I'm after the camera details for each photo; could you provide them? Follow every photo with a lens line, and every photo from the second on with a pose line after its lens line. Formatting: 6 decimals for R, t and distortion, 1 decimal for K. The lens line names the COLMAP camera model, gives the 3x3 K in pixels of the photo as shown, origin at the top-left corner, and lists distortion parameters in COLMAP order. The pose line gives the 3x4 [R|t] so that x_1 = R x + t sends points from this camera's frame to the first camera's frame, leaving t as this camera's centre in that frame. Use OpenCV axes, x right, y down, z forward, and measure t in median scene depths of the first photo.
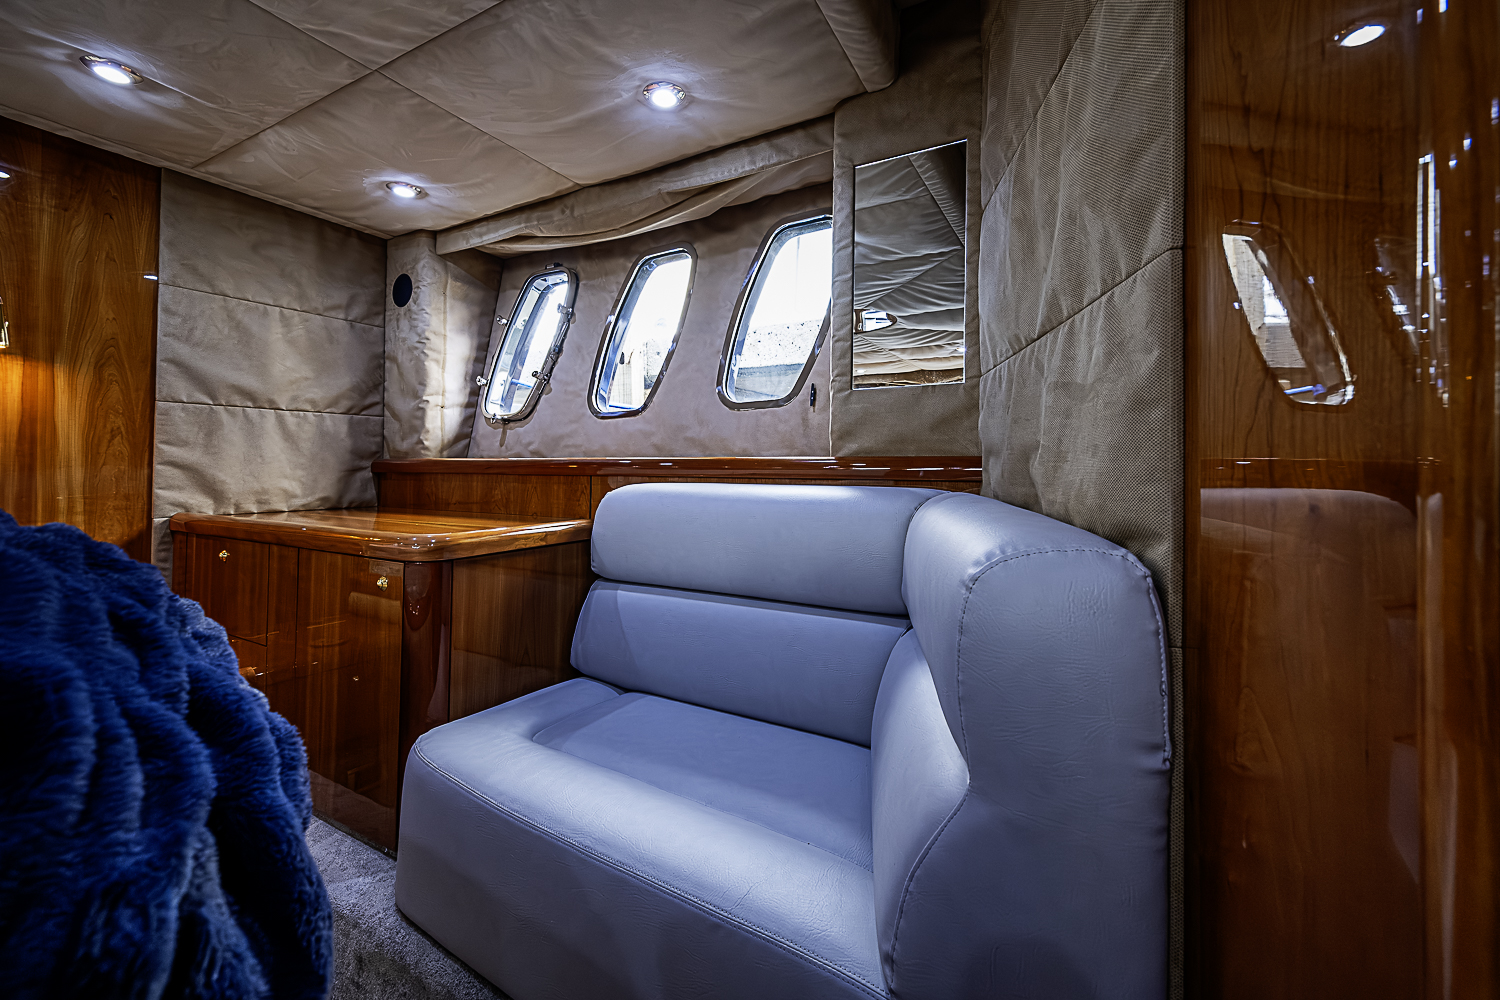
lens RADIAL K [[584.6, 0, 698.3], [0, 584.6, 471.2], [0, 0, 1]] dist [0.000489, -0.000069]
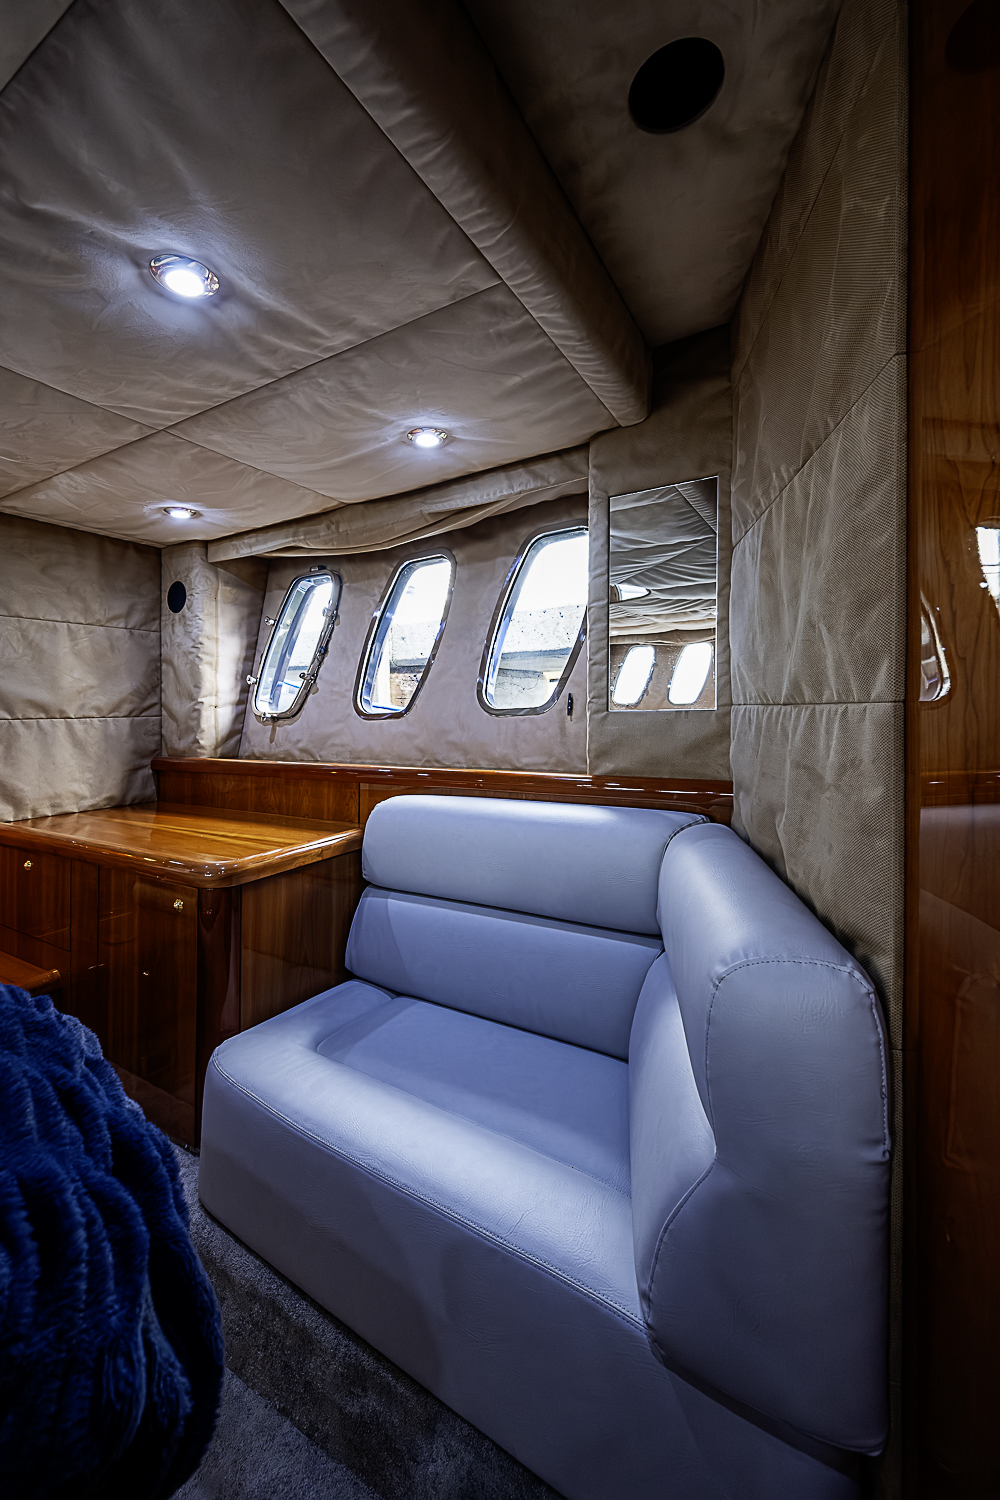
lens RADIAL K [[584.6, 0, 430.2], [0, 584.6, 724.6], [0, 0, 1]] dist [-0.001395, -0.000149]
pose [[0.999323, -0.010352, -0.035295, -0.018826], [0.010925, 0.999811, 0.016085, -0.124416], [0.035122, -0.016460, 0.999247, -0.058151]]
